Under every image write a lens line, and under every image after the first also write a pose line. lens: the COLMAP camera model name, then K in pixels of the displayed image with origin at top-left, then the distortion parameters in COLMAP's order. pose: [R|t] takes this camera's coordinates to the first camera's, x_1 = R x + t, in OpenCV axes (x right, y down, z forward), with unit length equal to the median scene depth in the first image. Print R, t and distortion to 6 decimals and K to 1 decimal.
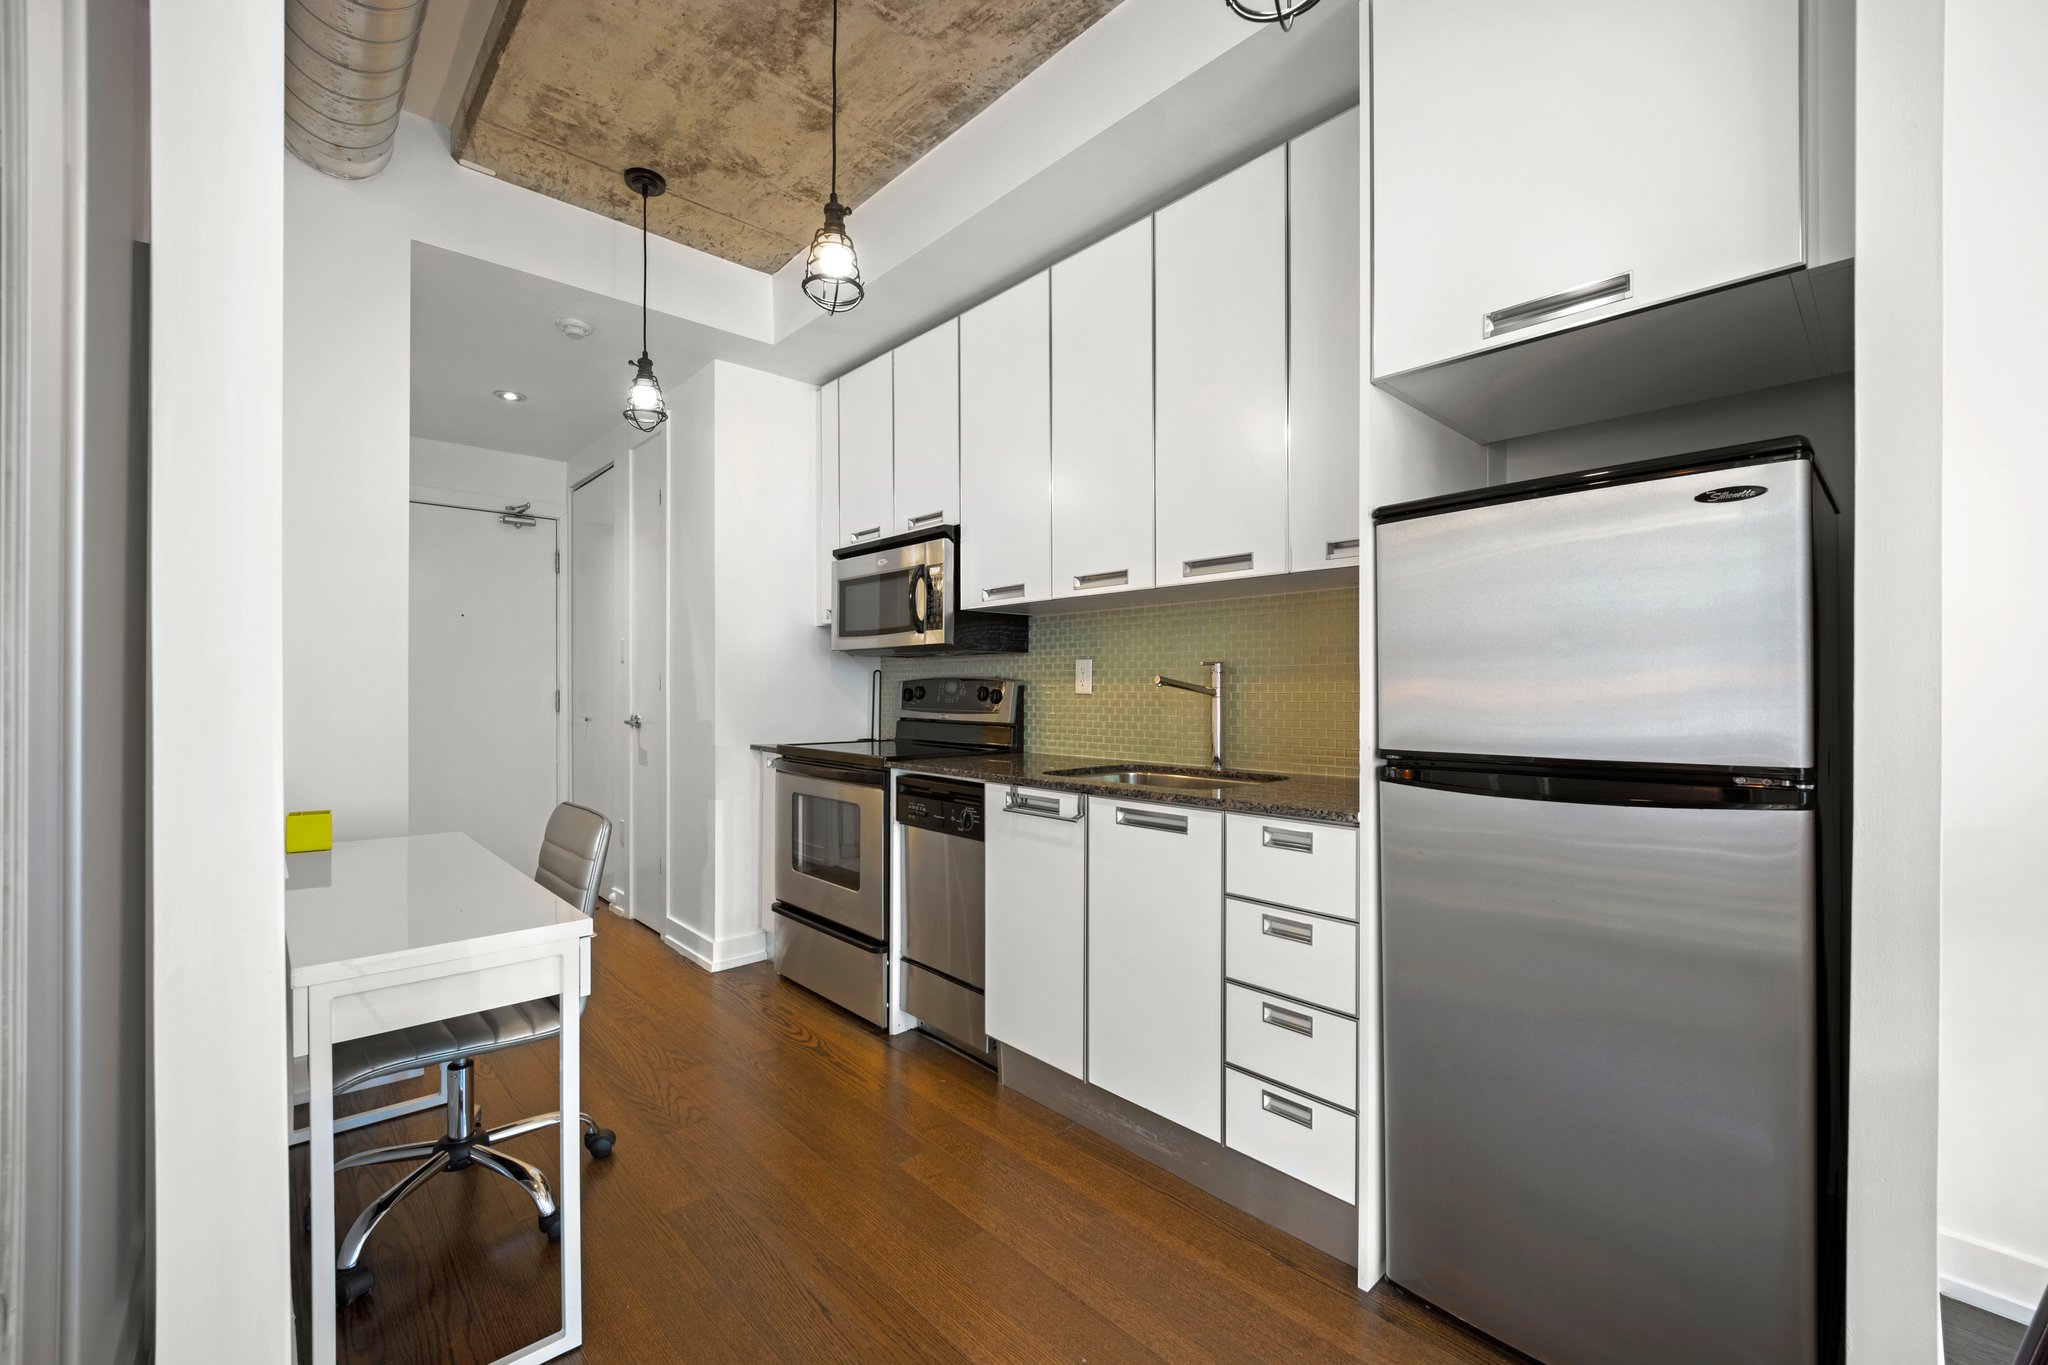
lens RADIAL K [[829.1, 0, 1021.2], [0, 829.1, 691.7], [0, 0, 1]] dist [-0.000652, -0.002689]
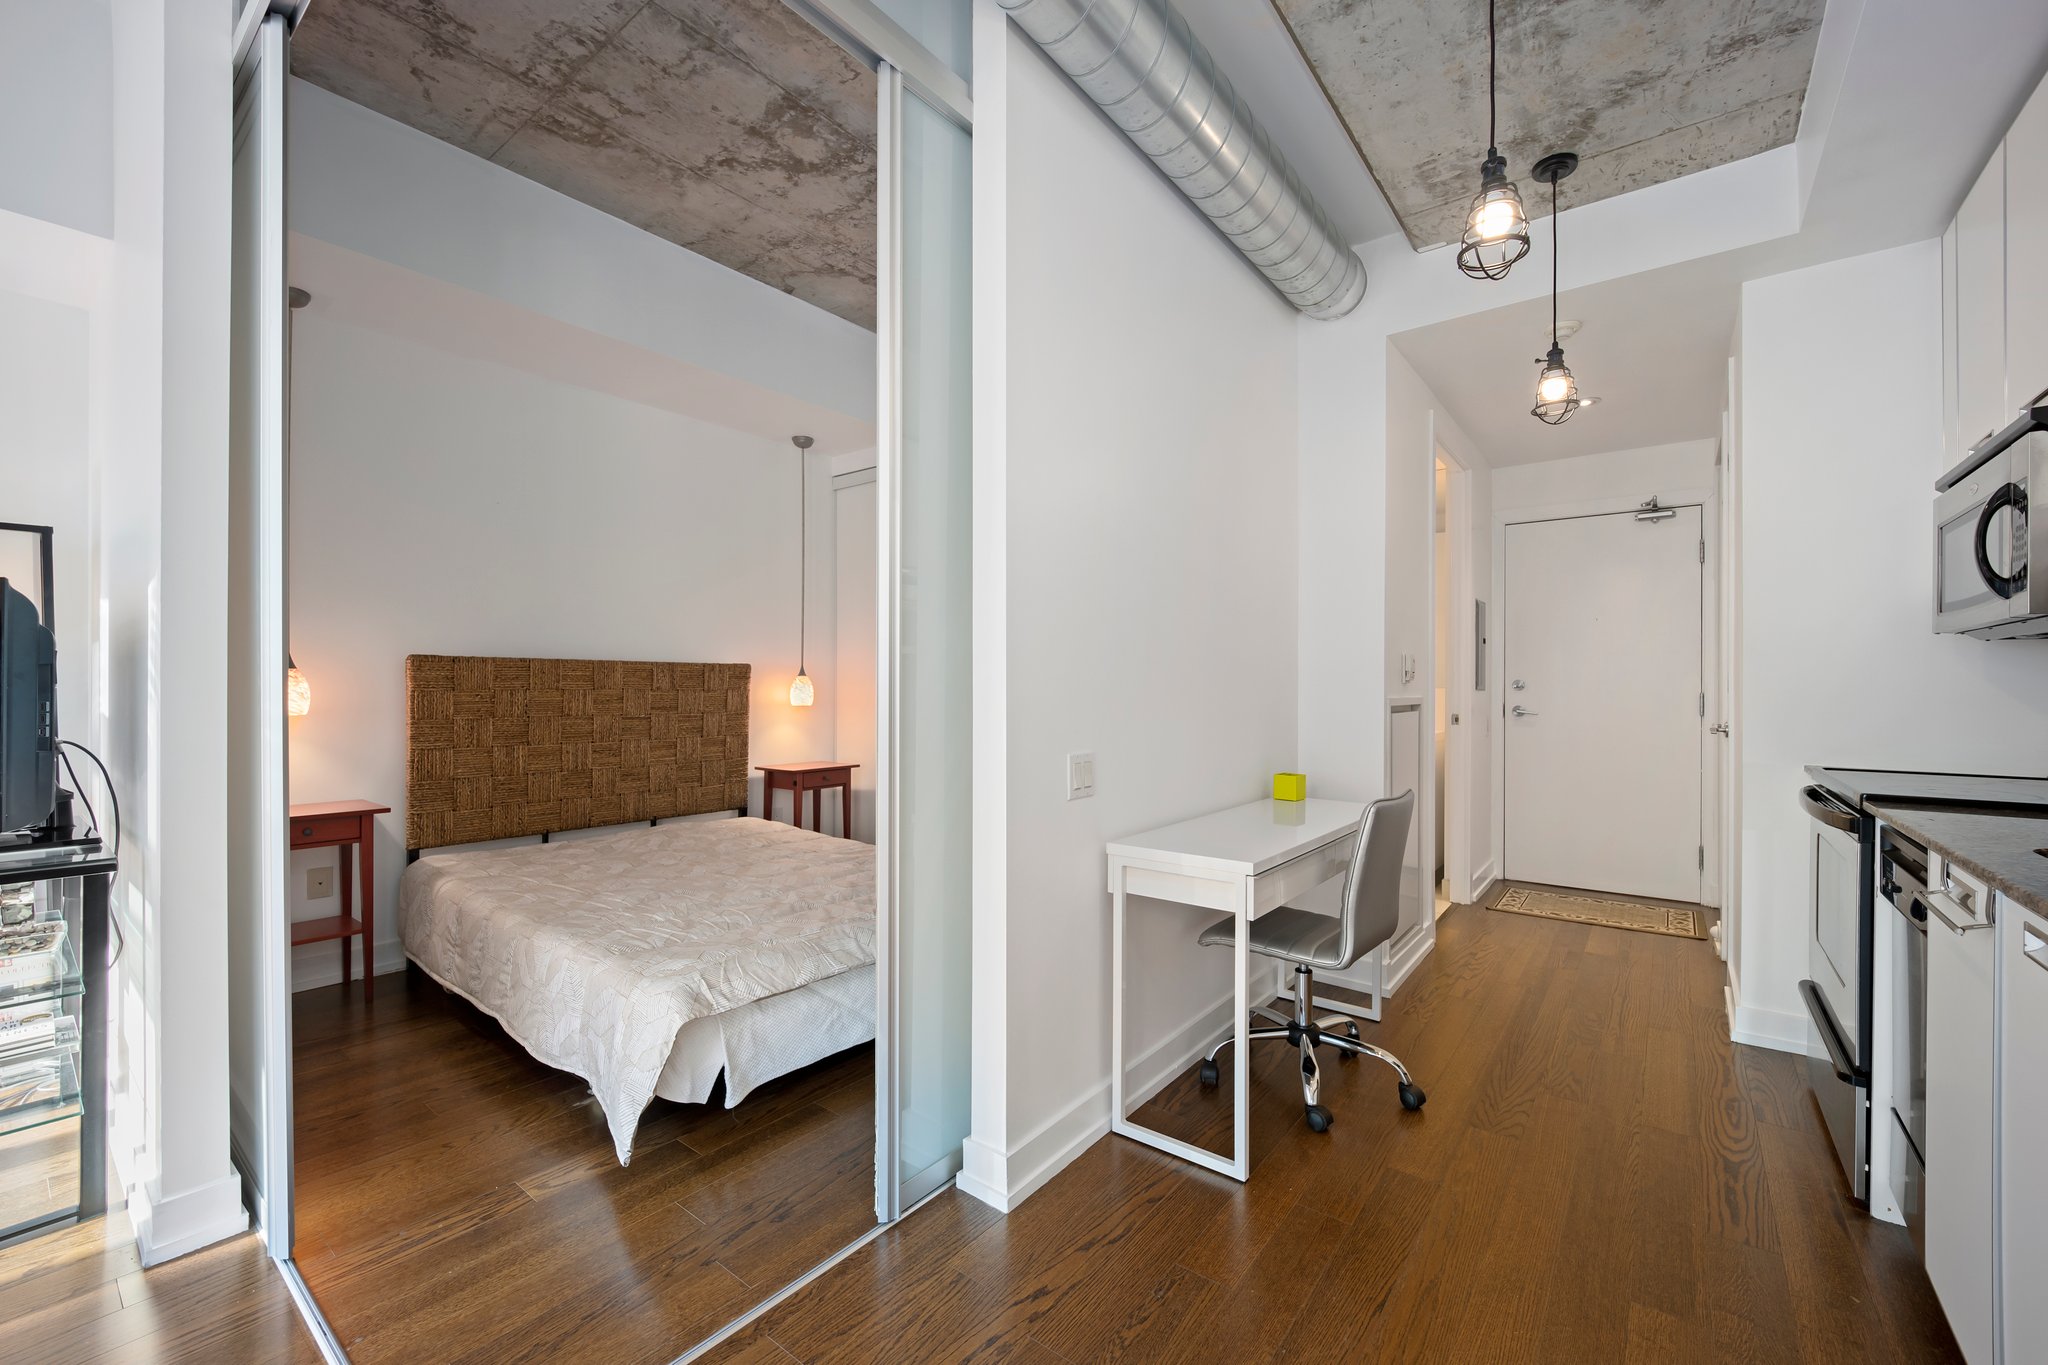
lens RADIAL K [[829.1, 0, 1025.9], [0, 829.1, 690.6], [0, 0, 1]] dist [-0.000652, -0.002689]
pose [[0.161335, 0.004070, -0.986891, 0.403474], [-0.007232, 0.999970, 0.002942, -0.002093], [0.986873, 0.006663, 0.161359, 0.237443]]
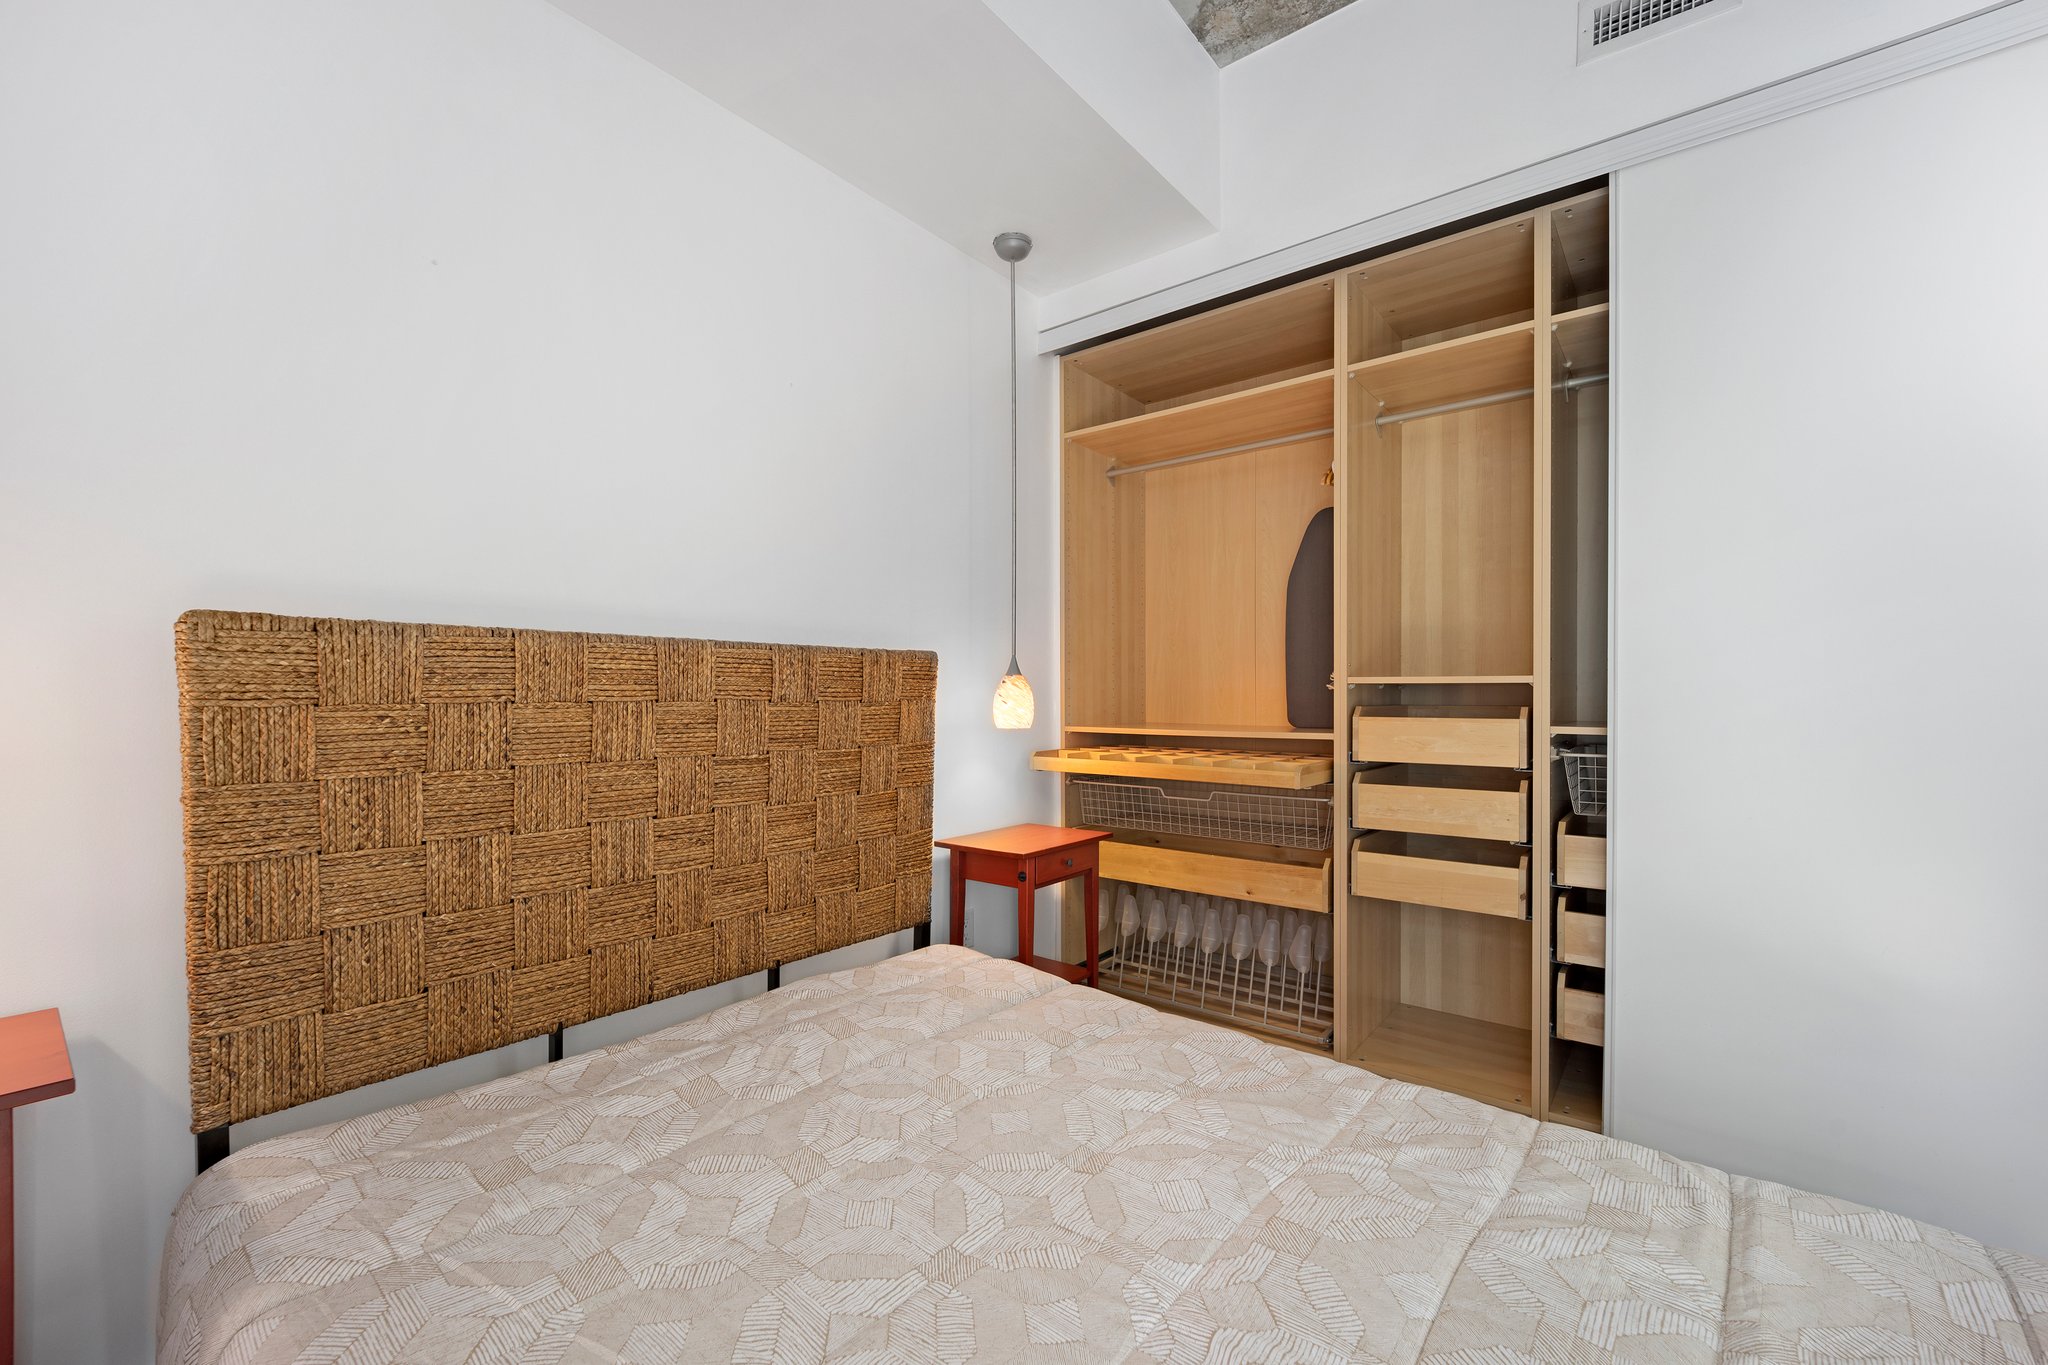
lens RADIAL K [[829.1, 0, 1017.9], [0, 829.1, 712.2], [0, 0, 1]] dist [-0.000652, -0.002689]
pose [[0.150765, 0.018125, -0.988403, -0.438031], [-0.003253, 0.999836, 0.017838, 0.001222], [0.988564, 0.000526, 0.150799, -0.084090]]
